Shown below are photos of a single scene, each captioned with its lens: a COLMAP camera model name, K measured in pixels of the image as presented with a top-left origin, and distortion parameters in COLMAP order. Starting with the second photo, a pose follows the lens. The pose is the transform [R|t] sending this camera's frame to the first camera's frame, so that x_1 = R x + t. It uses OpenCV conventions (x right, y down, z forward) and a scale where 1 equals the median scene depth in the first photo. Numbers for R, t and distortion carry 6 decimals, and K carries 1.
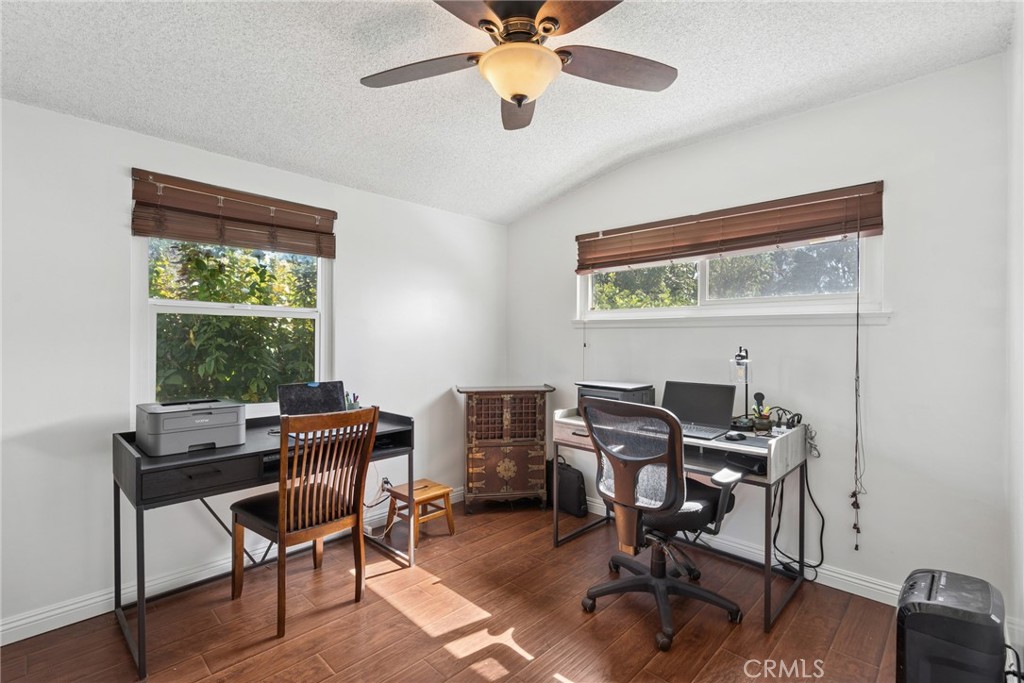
lens RADIAL K [[473.7, 0, 513.4], [0, 473.7, 338.8], [0, 0, 1]] dist [-0.002487, 0.003243]
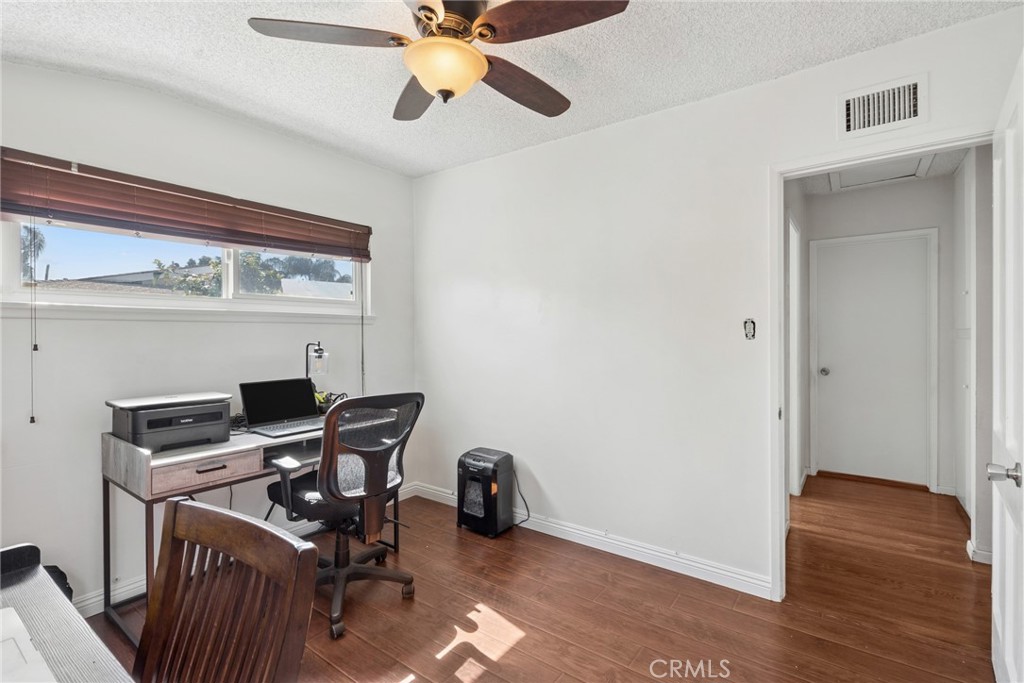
lens RADIAL K [[473.7, 0, 513.4], [0, 473.7, 336.7], [0, 0, 1]] dist [-0.002487, 0.003243]
pose [[-0.134591, -0.011508, 0.990834, -0.616416], [0.003335, 0.999922, 0.012066, -0.006073], [-0.990896, 0.004929, -0.134542, 0.625160]]
